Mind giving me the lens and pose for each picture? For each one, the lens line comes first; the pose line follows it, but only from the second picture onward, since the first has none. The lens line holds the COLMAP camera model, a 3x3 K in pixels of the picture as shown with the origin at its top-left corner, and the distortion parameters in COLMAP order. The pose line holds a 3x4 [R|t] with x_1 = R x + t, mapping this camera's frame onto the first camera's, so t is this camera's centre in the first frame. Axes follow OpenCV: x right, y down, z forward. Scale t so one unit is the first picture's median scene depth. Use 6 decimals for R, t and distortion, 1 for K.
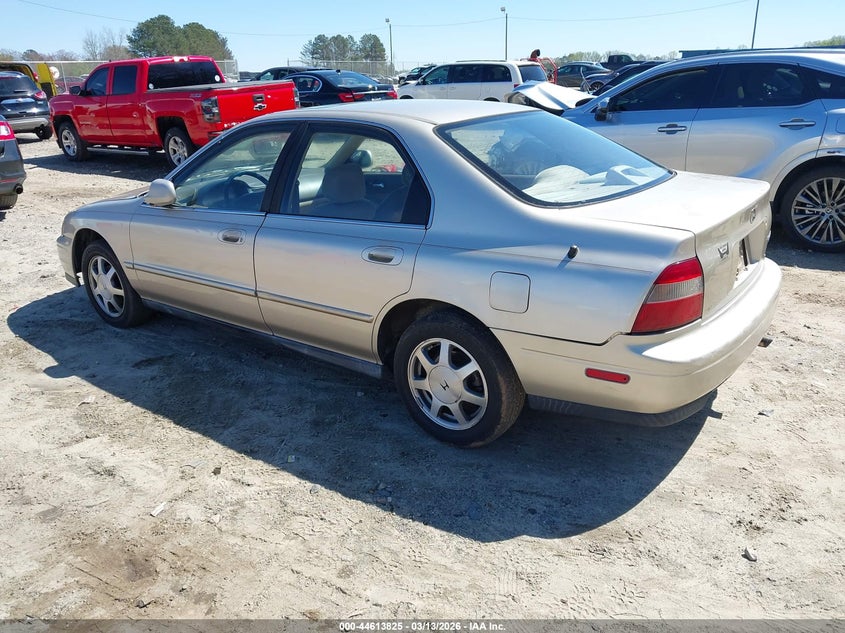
lens RADIAL K [[694.3, 0, 422.5], [0, 694.3, 316.5], [0, 0, 1]] dist [0.006513, 0.004350]
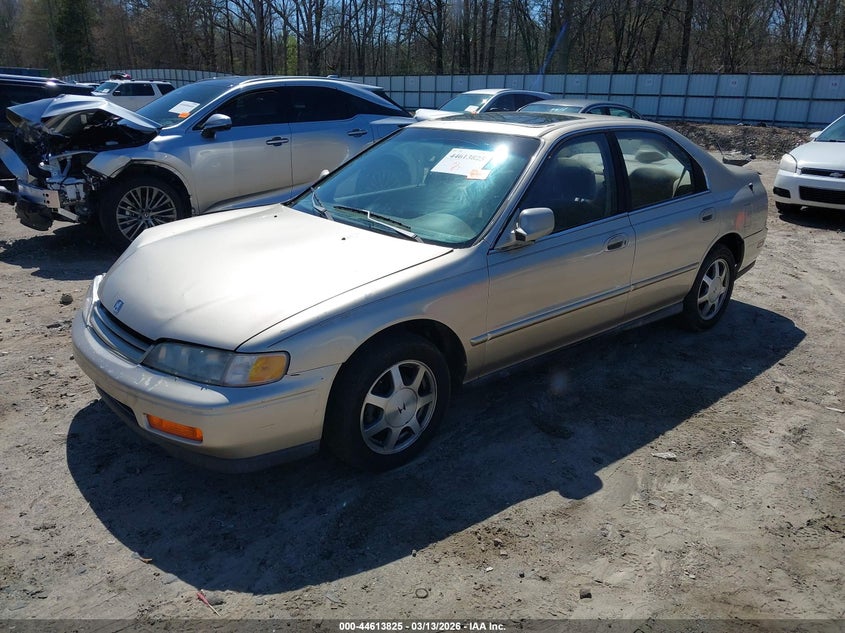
lens RADIAL K [[694.3, 0, 422.5], [0, 694.3, 316.5], [0, 0, 1]] dist [0.006513, 0.004350]
pose [[0.170952, -0.279162, 0.944904, -1.335029], [0.307293, 0.926292, 0.218068, -0.329331], [-0.936134, 0.253084, 0.244136, 1.055219]]
